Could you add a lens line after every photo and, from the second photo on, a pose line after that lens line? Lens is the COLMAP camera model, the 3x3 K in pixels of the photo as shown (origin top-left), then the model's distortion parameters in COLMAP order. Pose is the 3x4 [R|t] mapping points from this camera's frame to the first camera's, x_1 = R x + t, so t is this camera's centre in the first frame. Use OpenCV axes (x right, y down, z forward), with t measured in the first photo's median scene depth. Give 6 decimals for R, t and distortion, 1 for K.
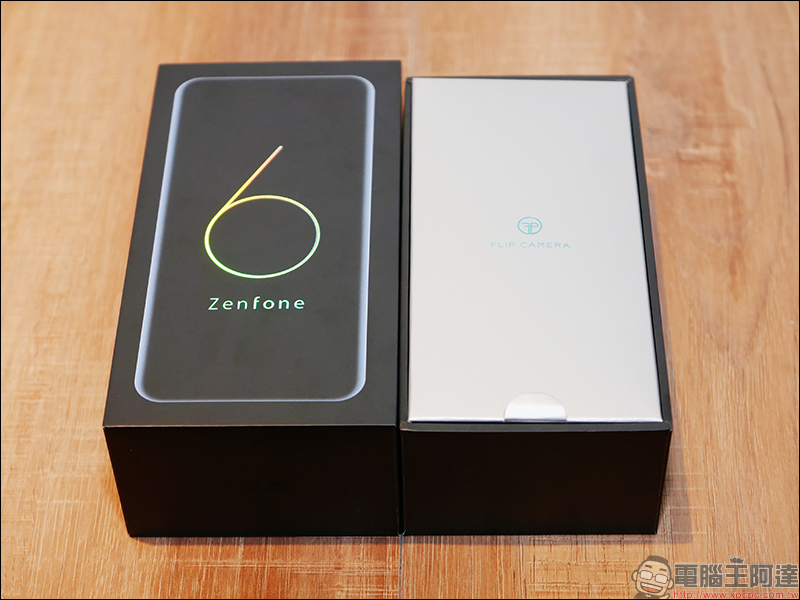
lens RADIAL K [[1768.0, 0, 399.6], [0, 1768.0, 301.6], [0, 0, 1]] dist [-0.127389, 0.000000]
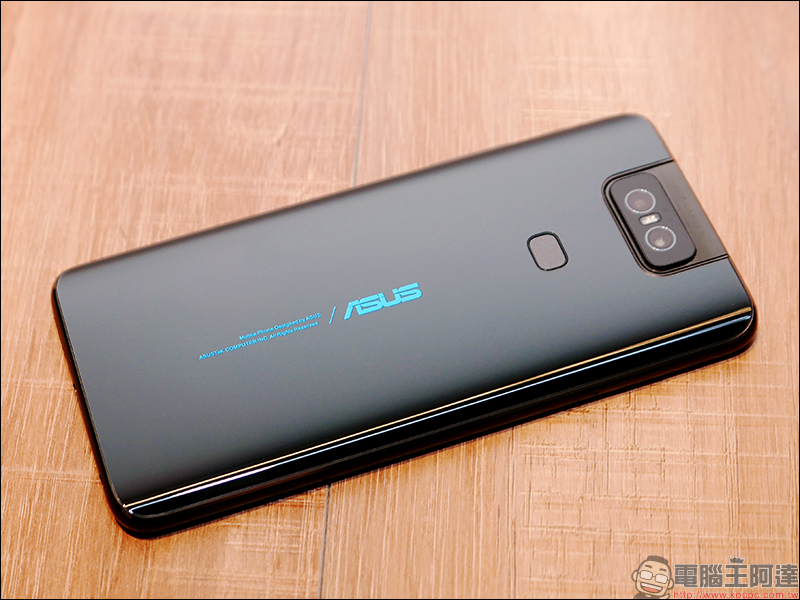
lens RADIAL K [[1728.3, 0, 381.6], [0, 1728.3, 285.4], [0, 0, 1]] dist [-0.184654, 0.000000]
pose [[0.999299, 0.034219, -0.015216, 0.027546], [-0.032021, 0.991432, 0.126642, -0.010297], [0.019419, -0.126066, 0.991832, 0.361736]]
